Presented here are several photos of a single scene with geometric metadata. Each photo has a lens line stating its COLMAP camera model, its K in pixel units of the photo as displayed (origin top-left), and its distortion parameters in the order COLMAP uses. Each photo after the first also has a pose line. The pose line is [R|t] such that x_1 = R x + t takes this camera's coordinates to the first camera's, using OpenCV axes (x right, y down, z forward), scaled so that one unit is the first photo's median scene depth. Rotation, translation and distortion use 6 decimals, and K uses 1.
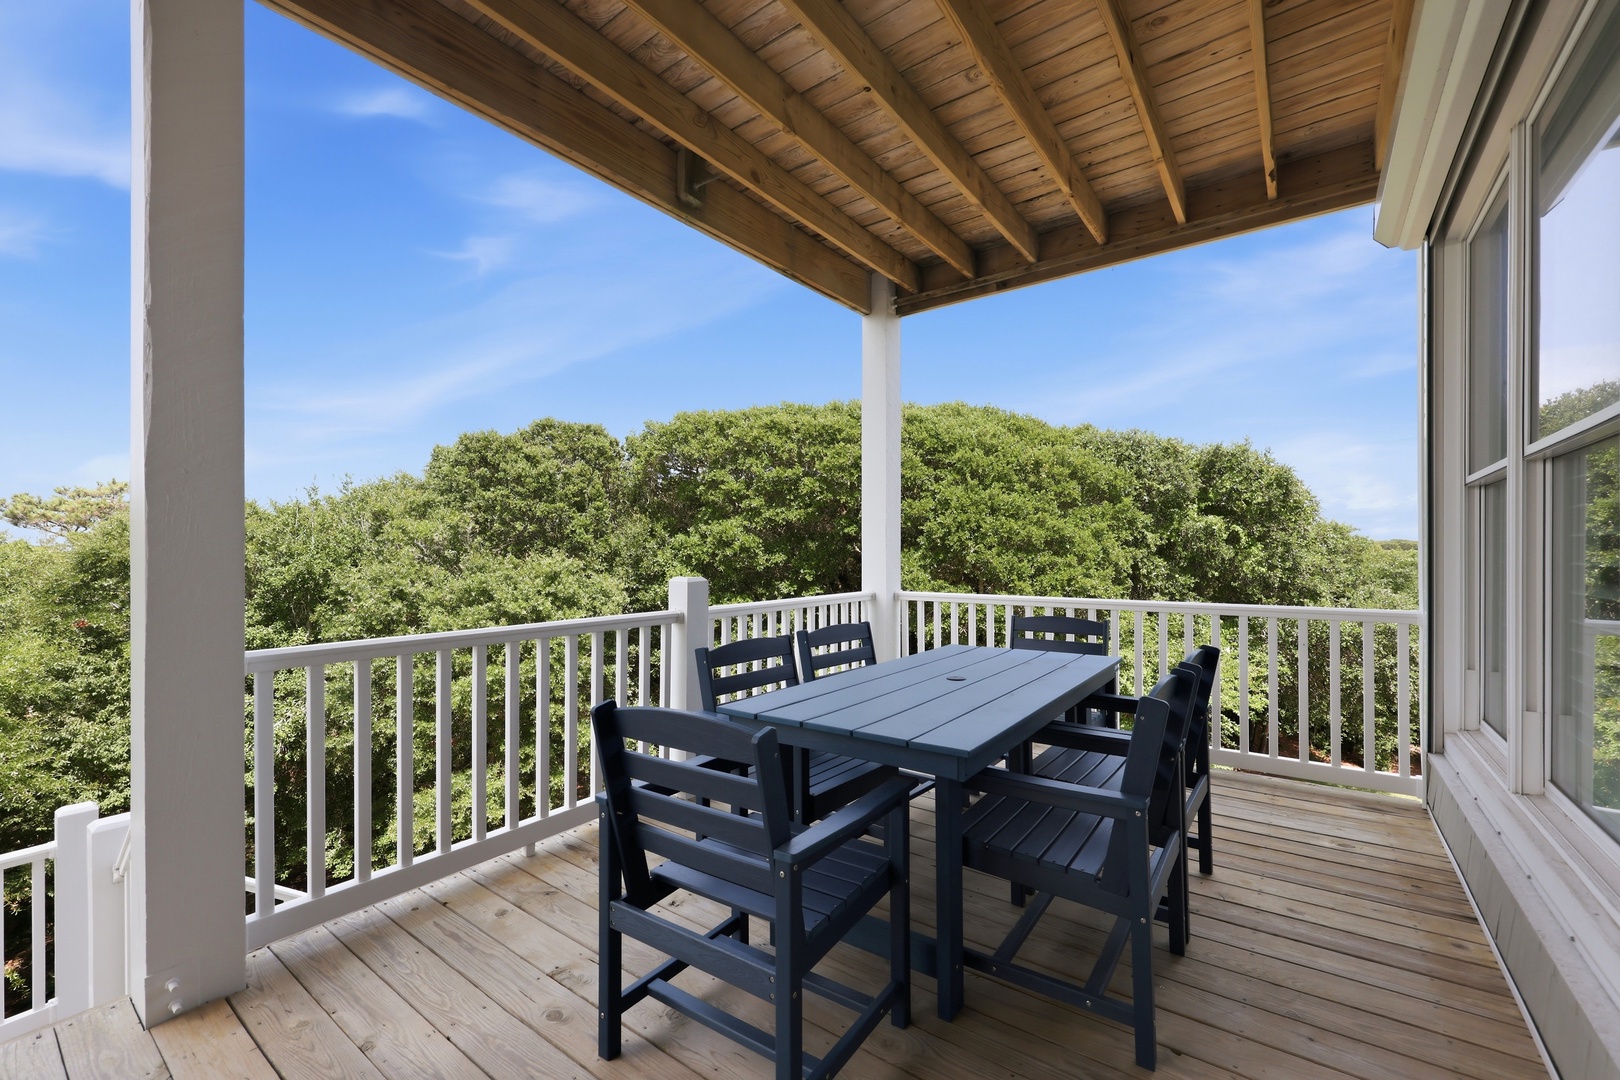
lens RADIAL K [[673.0, 0, 815.7], [0, 673.0, 547.2], [0, 0, 1]] dist [0.005864, 0.000234]
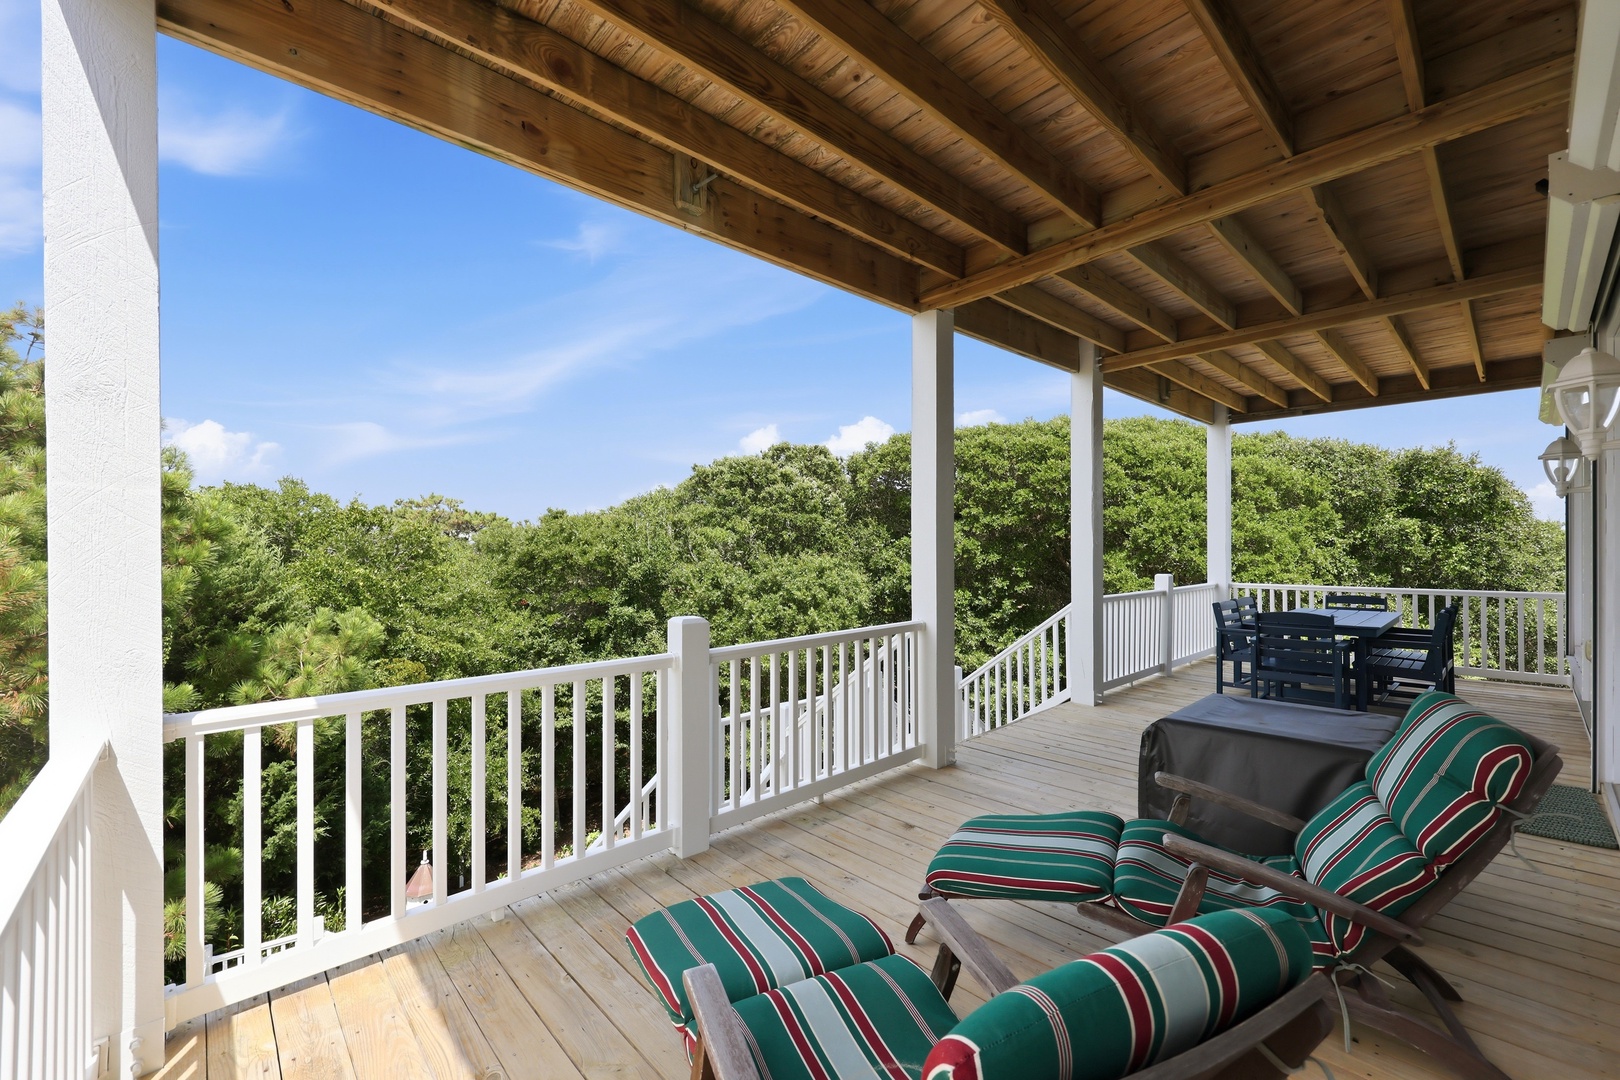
lens RADIAL K [[673.0, 0, 814.3], [0, 673.0, 548.5], [0, 0, 1]] dist [0.005864, 0.000234]
pose [[0.984062, -0.002036, -0.177816, -0.158740], [0.003448, 0.999965, 0.007629, -0.009645], [0.177795, -0.008121, 0.984034, -0.231130]]
